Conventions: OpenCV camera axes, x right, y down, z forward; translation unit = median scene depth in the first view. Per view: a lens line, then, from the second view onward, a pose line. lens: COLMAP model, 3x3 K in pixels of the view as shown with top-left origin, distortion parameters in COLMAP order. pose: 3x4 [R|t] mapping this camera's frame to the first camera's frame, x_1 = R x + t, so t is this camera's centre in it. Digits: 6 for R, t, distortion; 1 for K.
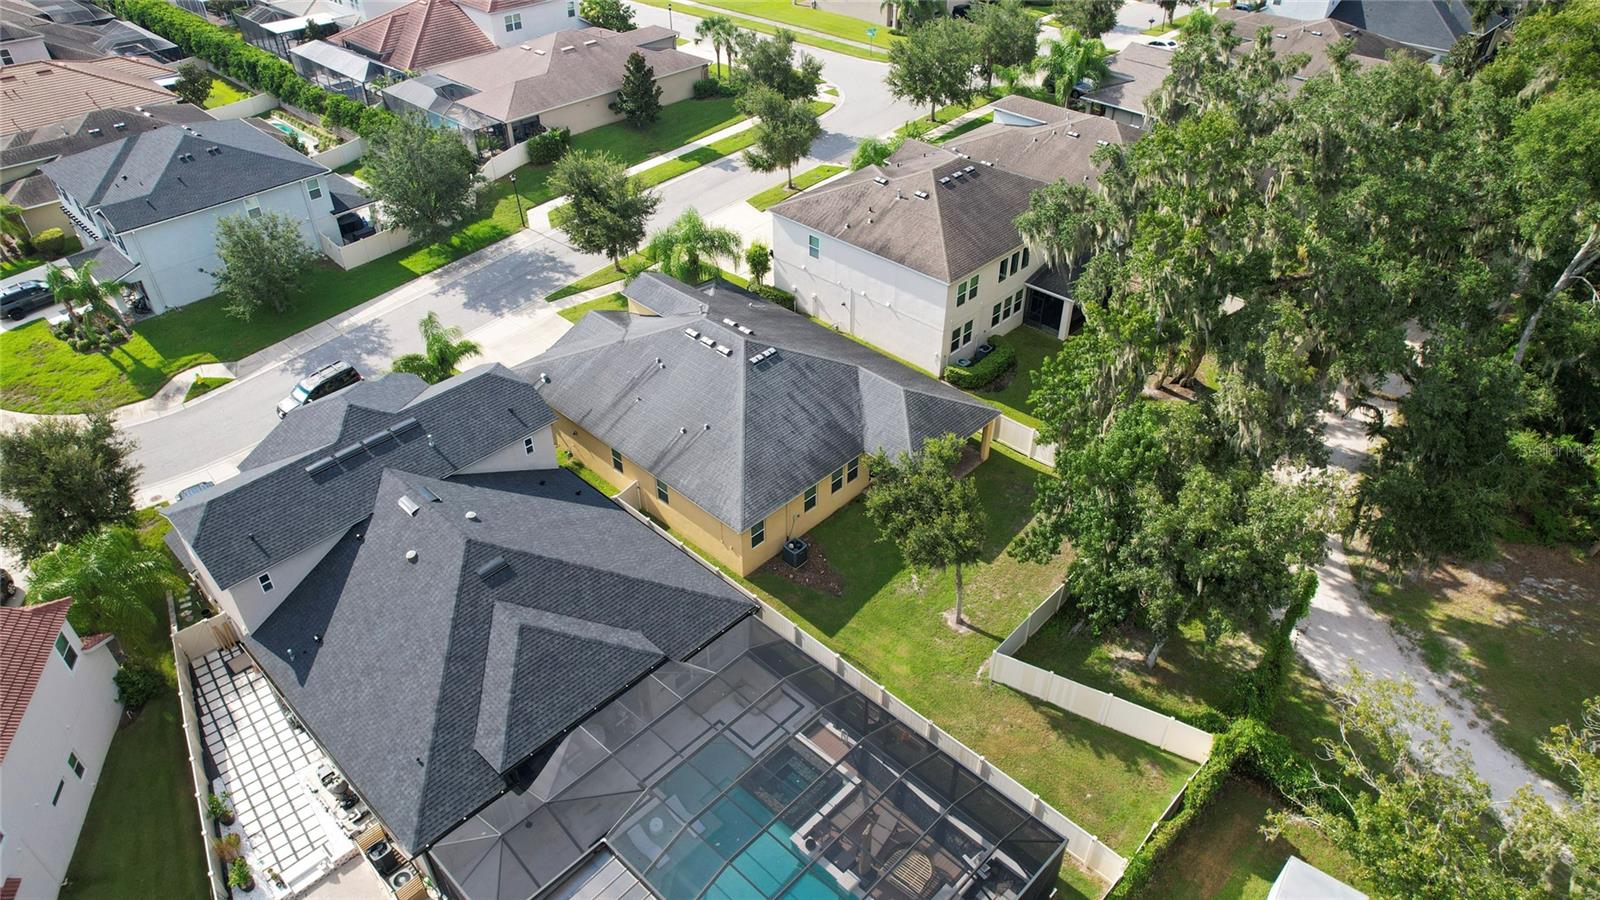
lens RADIAL K [[1028.4, 0, 800.0], [0, 1028.4, 450.0], [0, 0, 1]] dist [-0.083999, 0.075590]
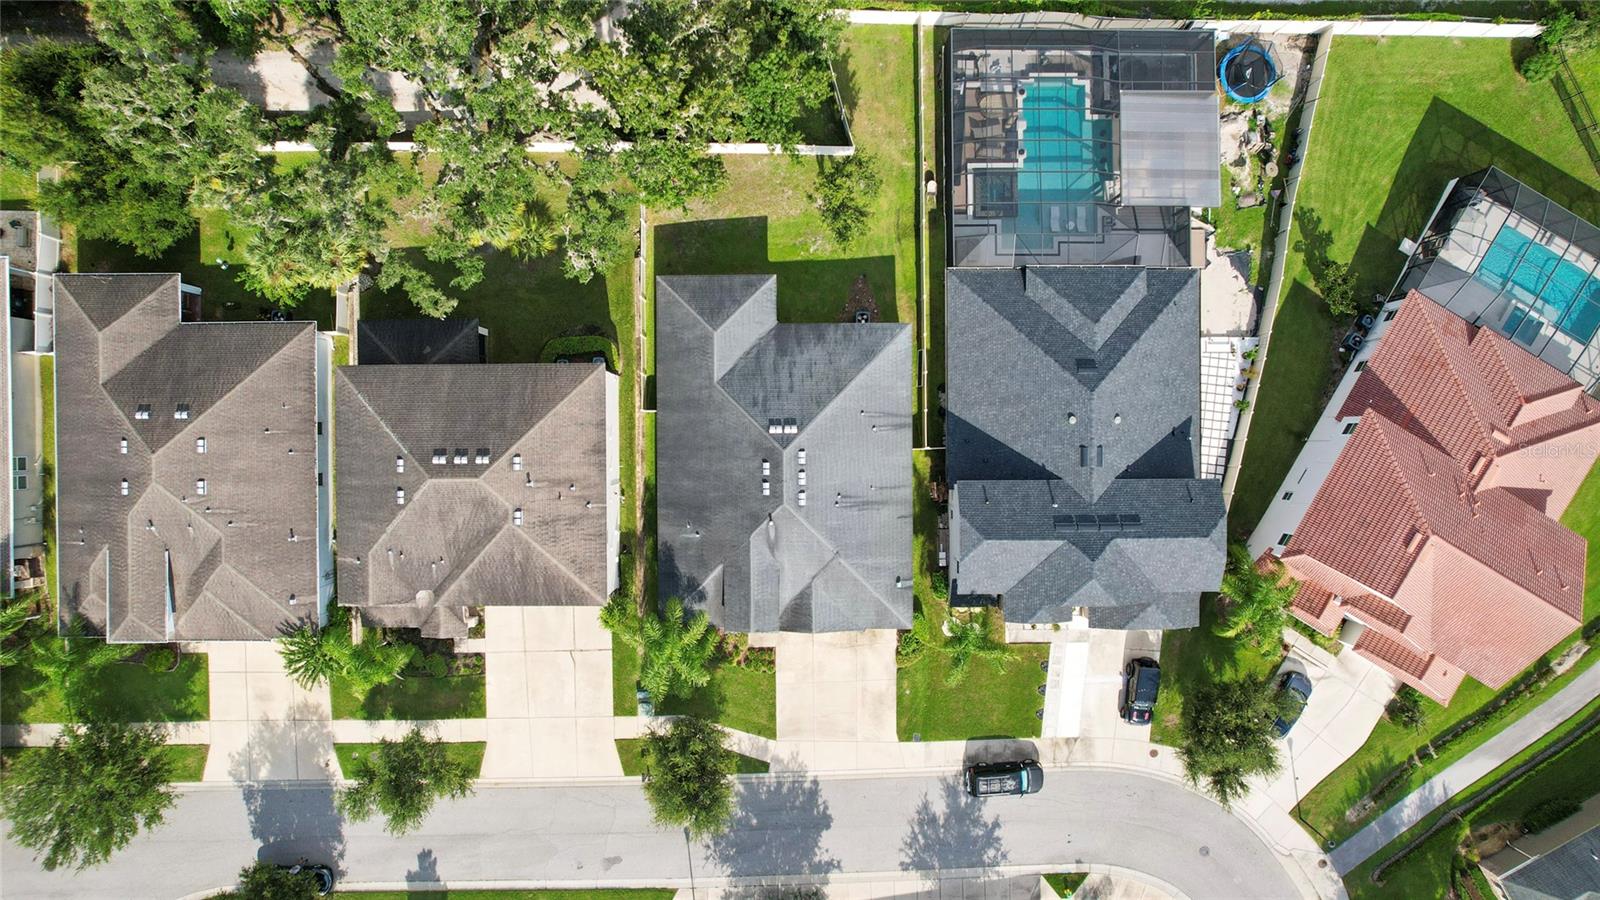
lens RADIAL K [[1028.4, 0, 800.0], [0, 1028.4, 450.0], [0, 0, 1]] dist [-0.083999, 0.075590]
pose [[-0.696674, -0.717387, 0.001043, -0.067600], [0.432659, -0.419006, 0.798274, -1.037906], [-0.572234, 0.556588, 0.602294, 0.297278]]
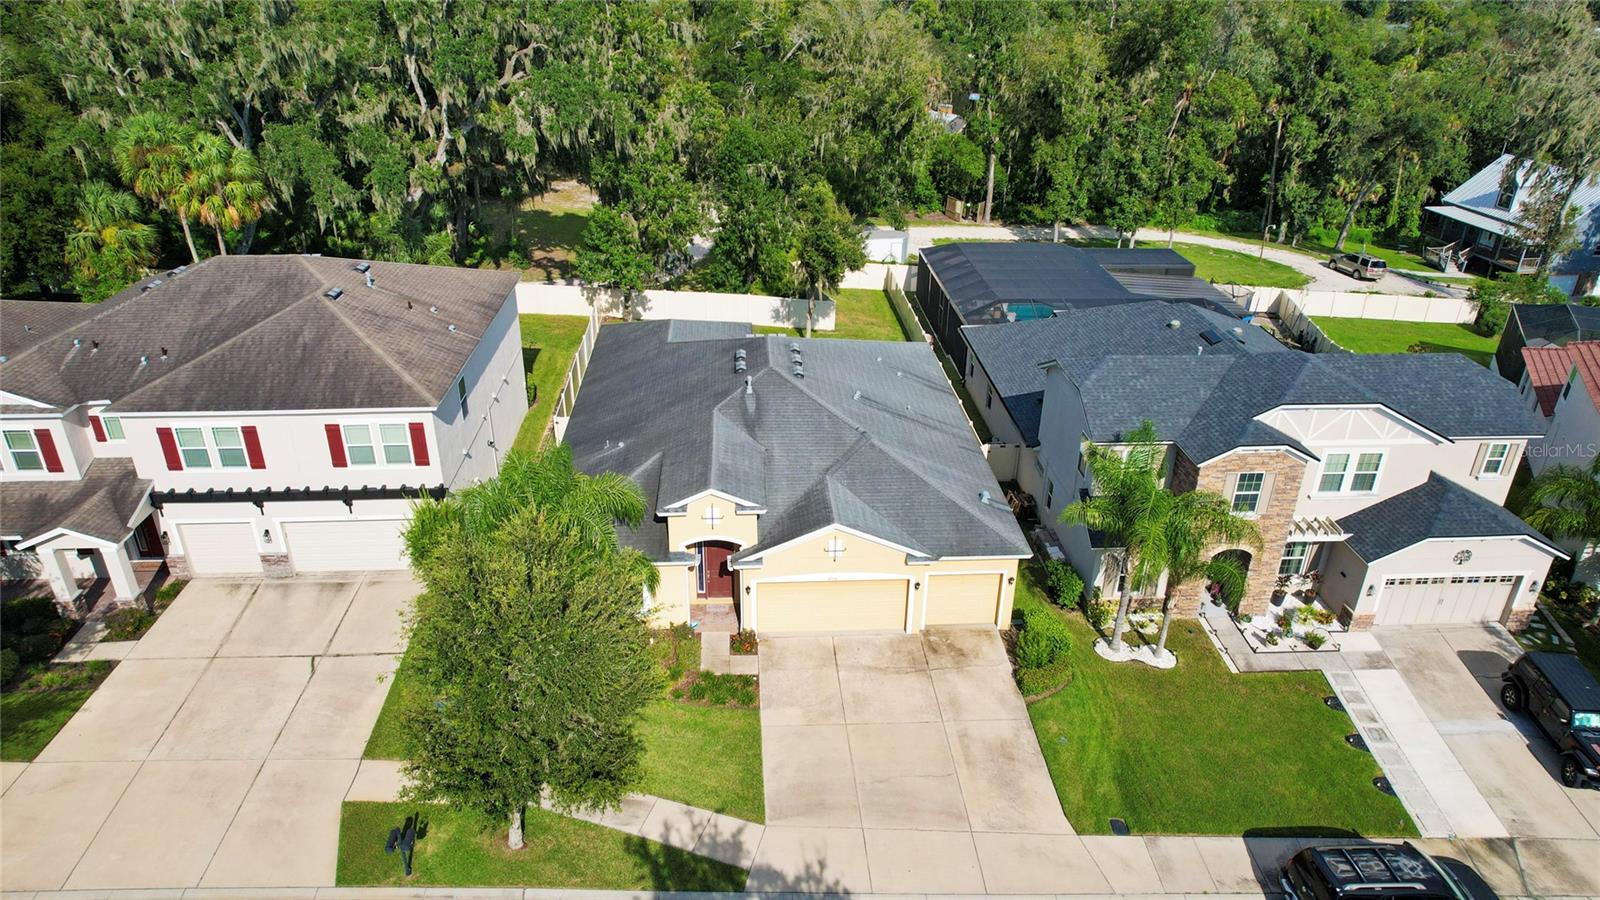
lens RADIAL K [[1028.4, 0, 800.0], [0, 1028.4, 450.0], [0, 0, 1]] dist [-0.083999, 0.075590]
pose [[-0.735559, -0.303968, 0.605439, -0.570292], [0.398031, 0.529267, 0.749299, -0.634000], [-0.548201, 0.792137, -0.268318, 1.282493]]
